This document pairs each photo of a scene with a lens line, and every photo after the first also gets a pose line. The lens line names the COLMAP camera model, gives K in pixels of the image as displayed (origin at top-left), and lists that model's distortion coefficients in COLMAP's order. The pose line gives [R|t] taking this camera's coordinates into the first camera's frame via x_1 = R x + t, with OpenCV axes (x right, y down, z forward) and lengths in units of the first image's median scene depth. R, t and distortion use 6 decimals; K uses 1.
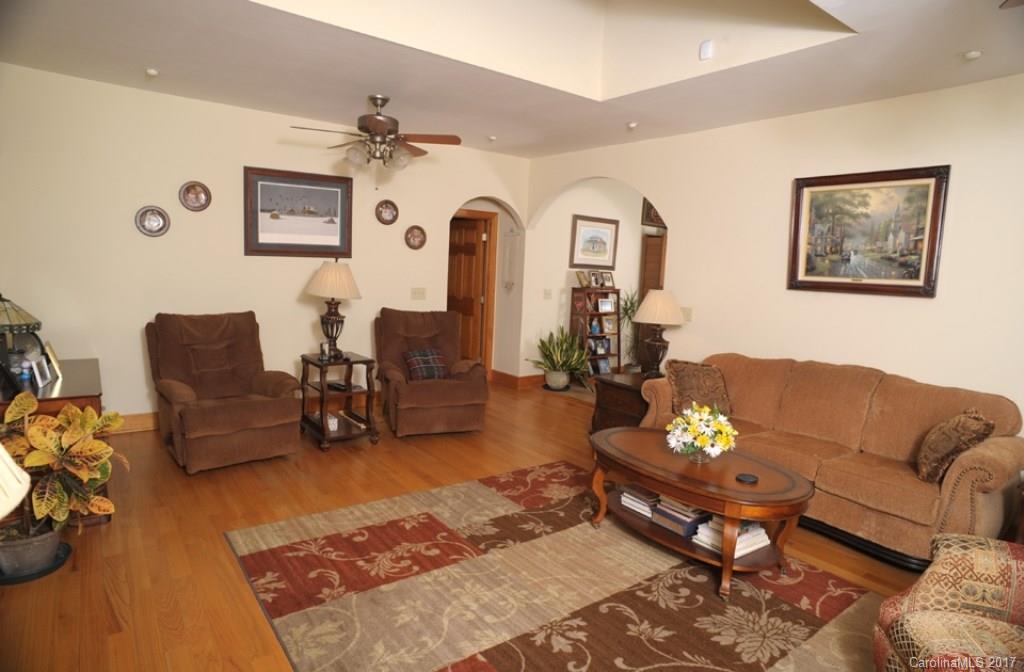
lens RADIAL K [[580.7, 0, 514.1], [0, 580.7, 337.4], [0, 0, 1]] dist [-0.072212, 0.000780]
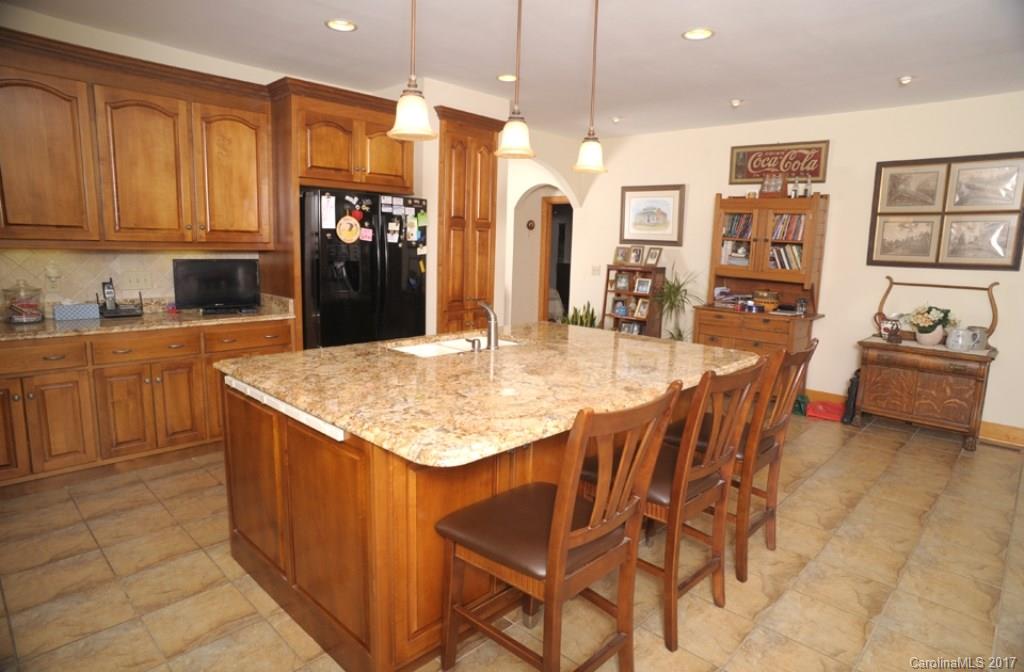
lens RADIAL K [[580.7, 0, 514.1], [0, 580.7, 337.4], [0, 0, 1]] dist [-0.072212, 0.000780]
pose [[0.153456, 0.117046, -0.981199, 1.694964], [-0.147662, 0.984527, 0.094350, -0.056601], [0.977061, 0.130407, 0.168365, 1.166212]]
